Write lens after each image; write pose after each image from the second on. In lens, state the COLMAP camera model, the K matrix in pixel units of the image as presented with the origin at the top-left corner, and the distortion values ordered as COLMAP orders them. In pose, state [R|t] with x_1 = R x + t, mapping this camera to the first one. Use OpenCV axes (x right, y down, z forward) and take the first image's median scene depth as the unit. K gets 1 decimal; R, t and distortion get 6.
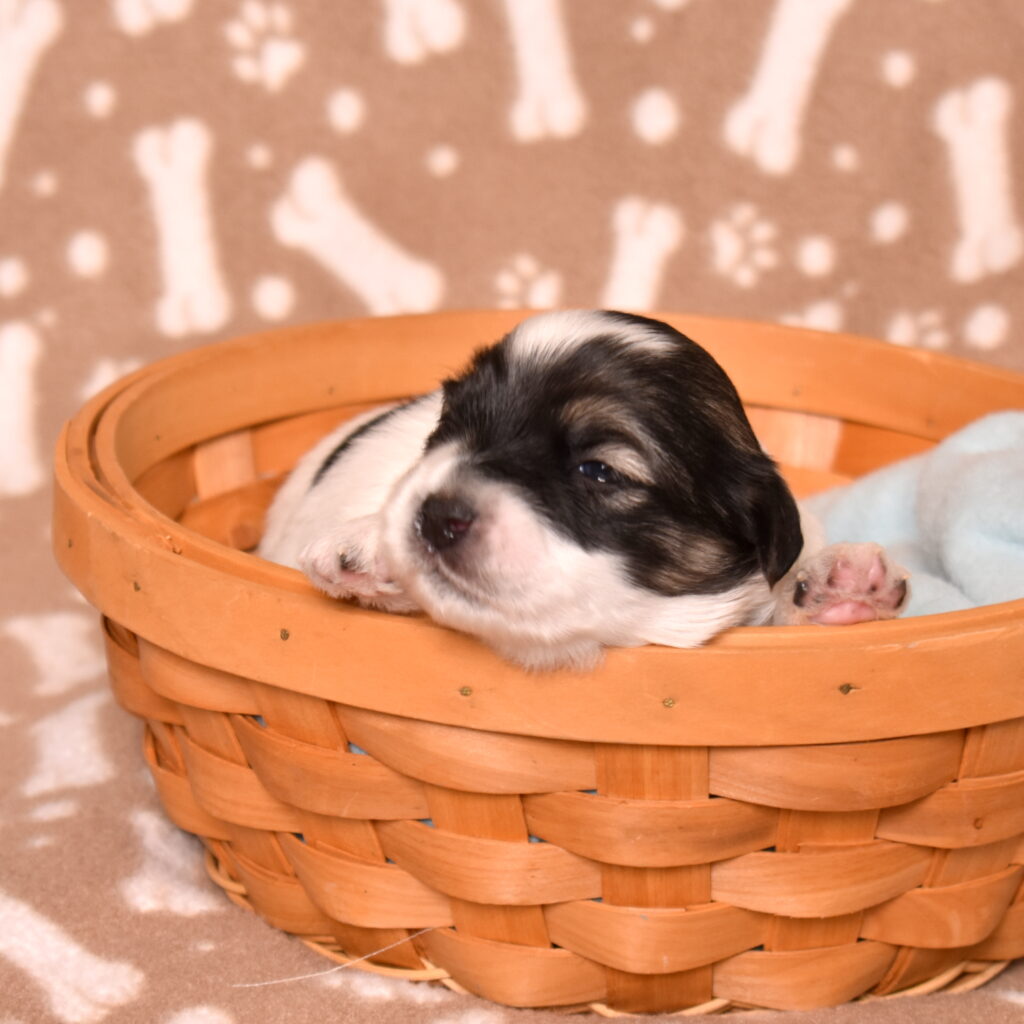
lens RADIAL K [[3500.2, 0, 514.3], [0, 3500.2, 512.1], [0, 0, 1]] dist [-0.008818, 0.000000]
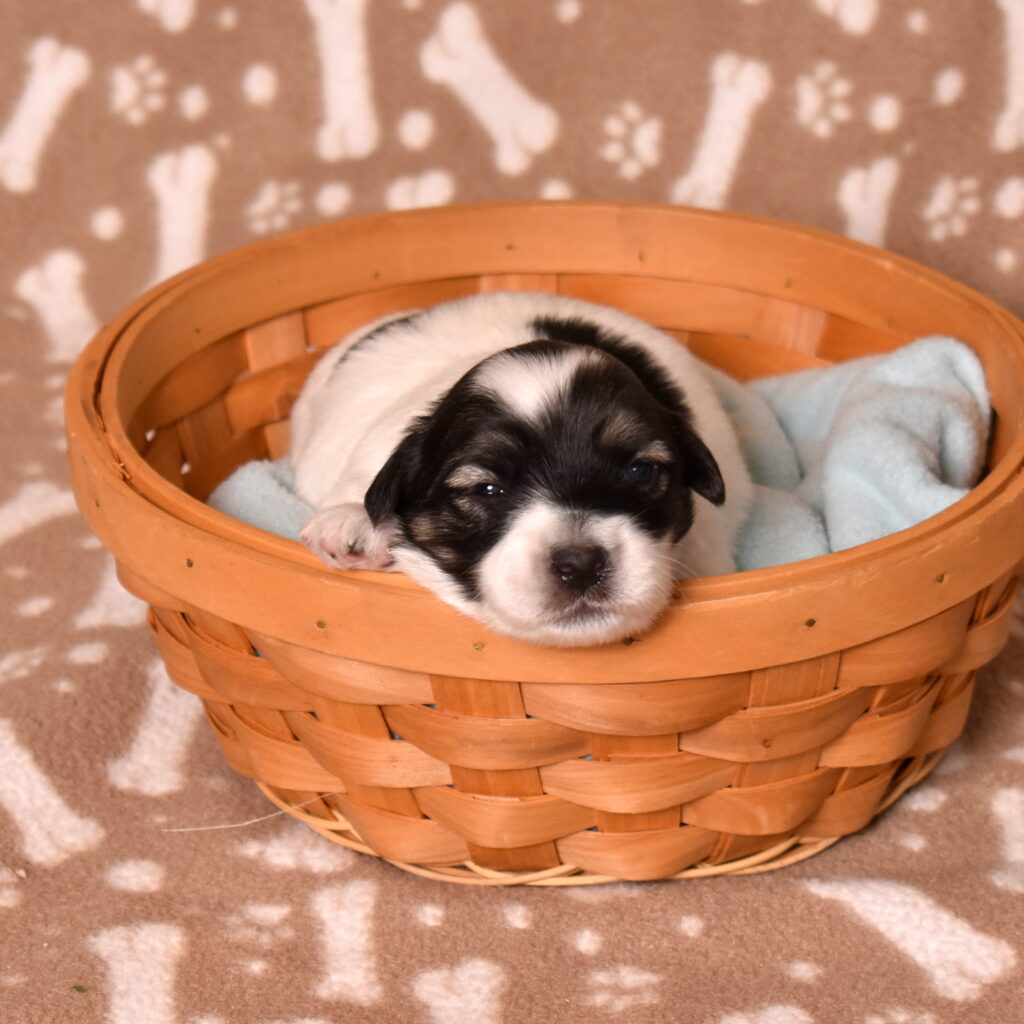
lens RADIAL K [[3365.3, 0, 511.6], [0, 3365.3, 514.1], [0, 0, 1]] dist [0.132797, 0.000000]
pose [[0.984144, 0.046259, -0.171231, 0.234887], [-0.021214, 0.989161, 0.145297, -0.148741], [0.176096, -0.139360, 0.974458, -0.112685]]
